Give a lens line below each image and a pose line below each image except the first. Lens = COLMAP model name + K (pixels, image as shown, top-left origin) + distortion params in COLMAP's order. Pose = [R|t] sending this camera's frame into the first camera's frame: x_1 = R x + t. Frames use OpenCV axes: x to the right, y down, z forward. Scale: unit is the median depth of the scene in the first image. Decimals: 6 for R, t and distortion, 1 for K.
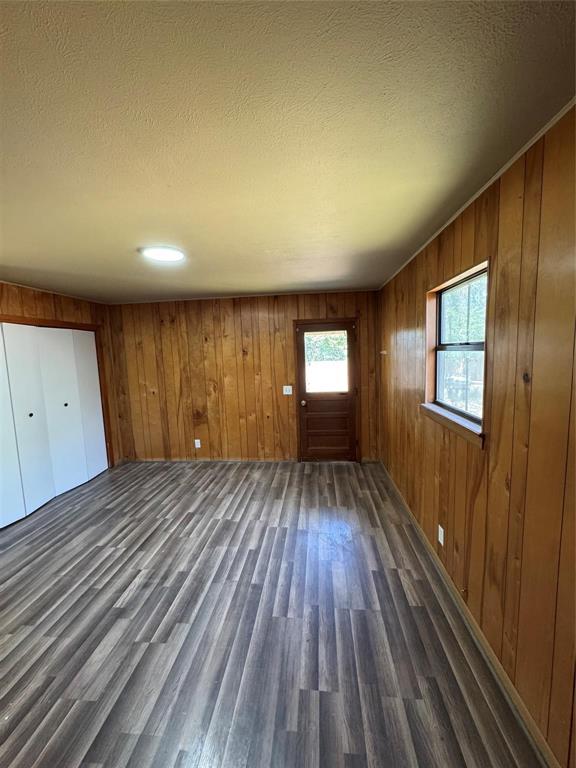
lens RADIAL K [[305.9, 0, 288.8], [0, 305.9, 384.5], [0, 0, 1]] dist [-0.000823, 0.000507]
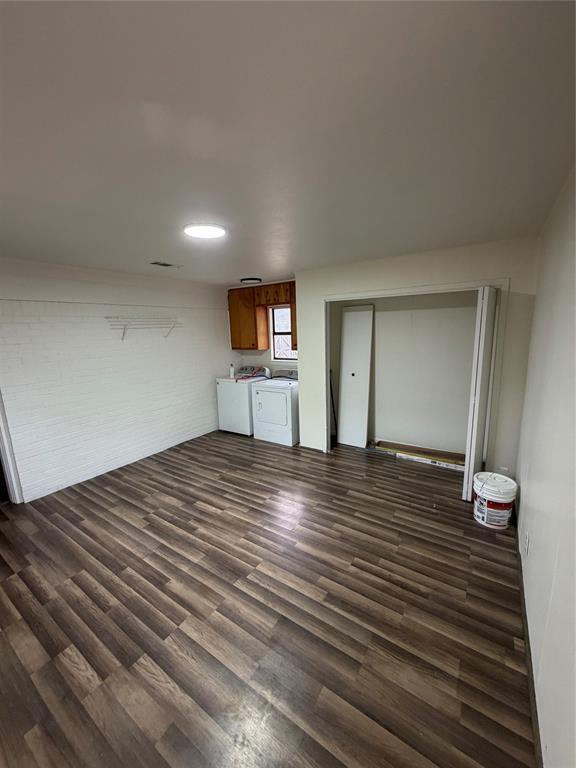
lens RADIAL K [[304.8, 0, 289.6], [0, 304.8, 385.4], [0, 0, 1]] dist [0.001705, -0.000247]
pose [[-0.471279, 0.213115, -0.855849, 0.328520], [-0.048133, 0.962707, 0.266228, -0.220151], [0.880670, 0.166663, -0.443446, 1.600563]]
